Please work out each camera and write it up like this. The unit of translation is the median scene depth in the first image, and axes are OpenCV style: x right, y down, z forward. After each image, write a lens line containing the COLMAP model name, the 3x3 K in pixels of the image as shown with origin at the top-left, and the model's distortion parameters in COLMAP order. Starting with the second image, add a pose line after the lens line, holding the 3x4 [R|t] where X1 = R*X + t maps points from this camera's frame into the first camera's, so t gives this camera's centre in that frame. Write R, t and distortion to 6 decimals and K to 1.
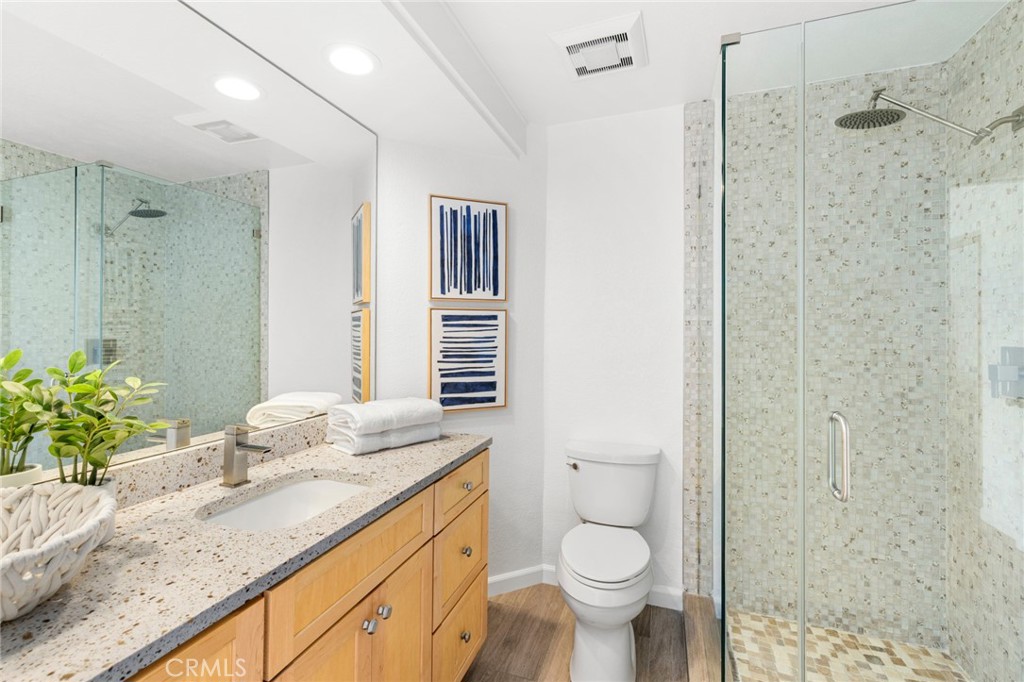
lens RADIAL K [[431.5, 0, 505.7], [0, 431.5, 334.6], [0, 0, 1]] dist [-0.000733, -0.000247]
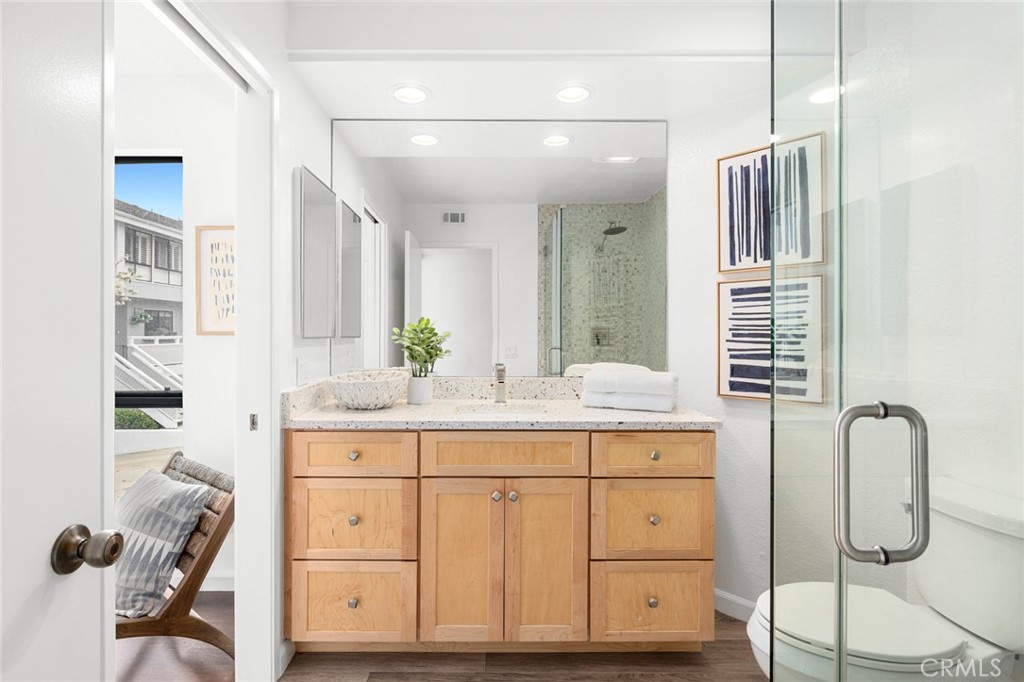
lens RADIAL K [[477.3, 0, 497.5], [0, 477.3, 337.4], [0, 0, 1]] dist [0.000857, 0.000219]
pose [[0.374458, 0.009661, -0.927193, 0.587724], [-0.002880, 0.999953, 0.009256, 0.047499], [0.927239, -0.000795, 0.374468, 0.176237]]
